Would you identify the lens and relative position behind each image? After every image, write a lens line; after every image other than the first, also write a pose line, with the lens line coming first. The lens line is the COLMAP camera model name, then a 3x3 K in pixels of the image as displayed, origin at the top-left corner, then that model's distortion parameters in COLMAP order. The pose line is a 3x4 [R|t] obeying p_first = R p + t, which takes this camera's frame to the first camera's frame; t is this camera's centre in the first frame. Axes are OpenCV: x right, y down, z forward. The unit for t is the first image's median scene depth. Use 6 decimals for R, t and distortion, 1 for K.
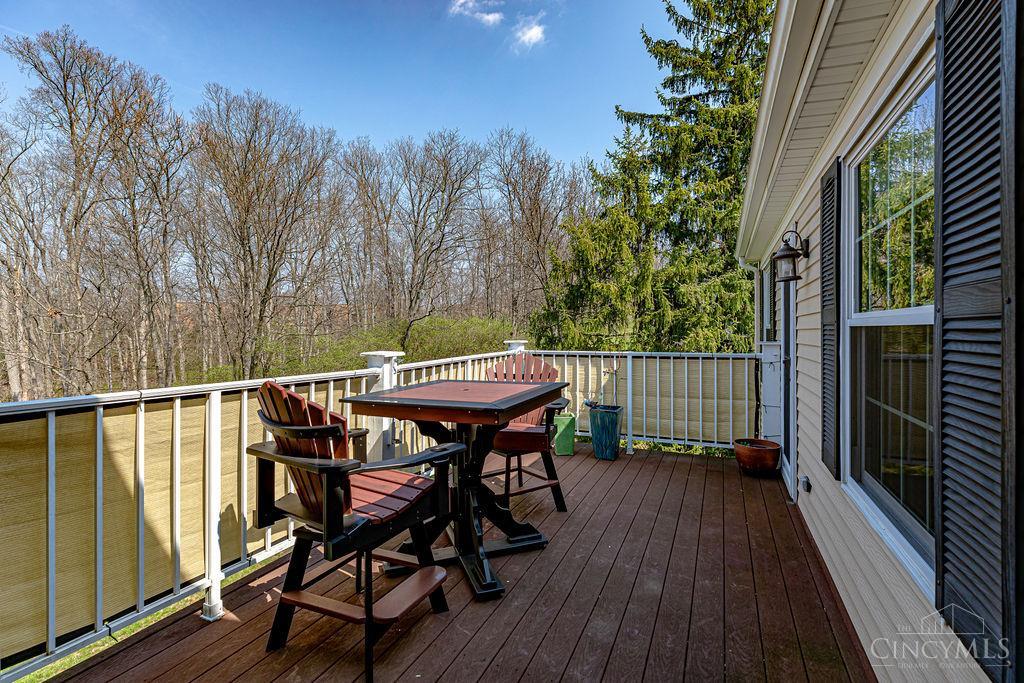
lens RADIAL K [[470.5, 0, 515.2], [0, 470.5, 331.1], [0, 0, 1]] dist [-0.002876, -0.000526]
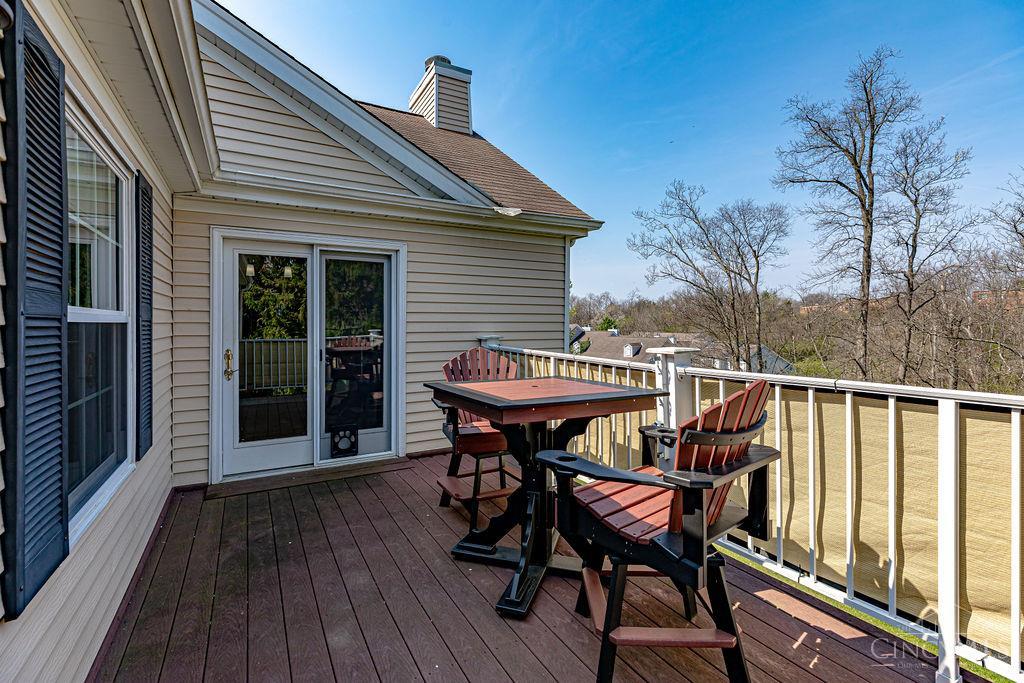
lens RADIAL K [[470.5, 0, 515.2], [0, 470.5, 331.1], [0, 0, 1]] dist [-0.002876, -0.000526]
pose [[-0.601732, 0.014566, -0.798565, 0.679703], [0.007424, 0.999893, 0.012643, 0.002130], [0.798664, 0.001679, -0.601775, 1.565132]]
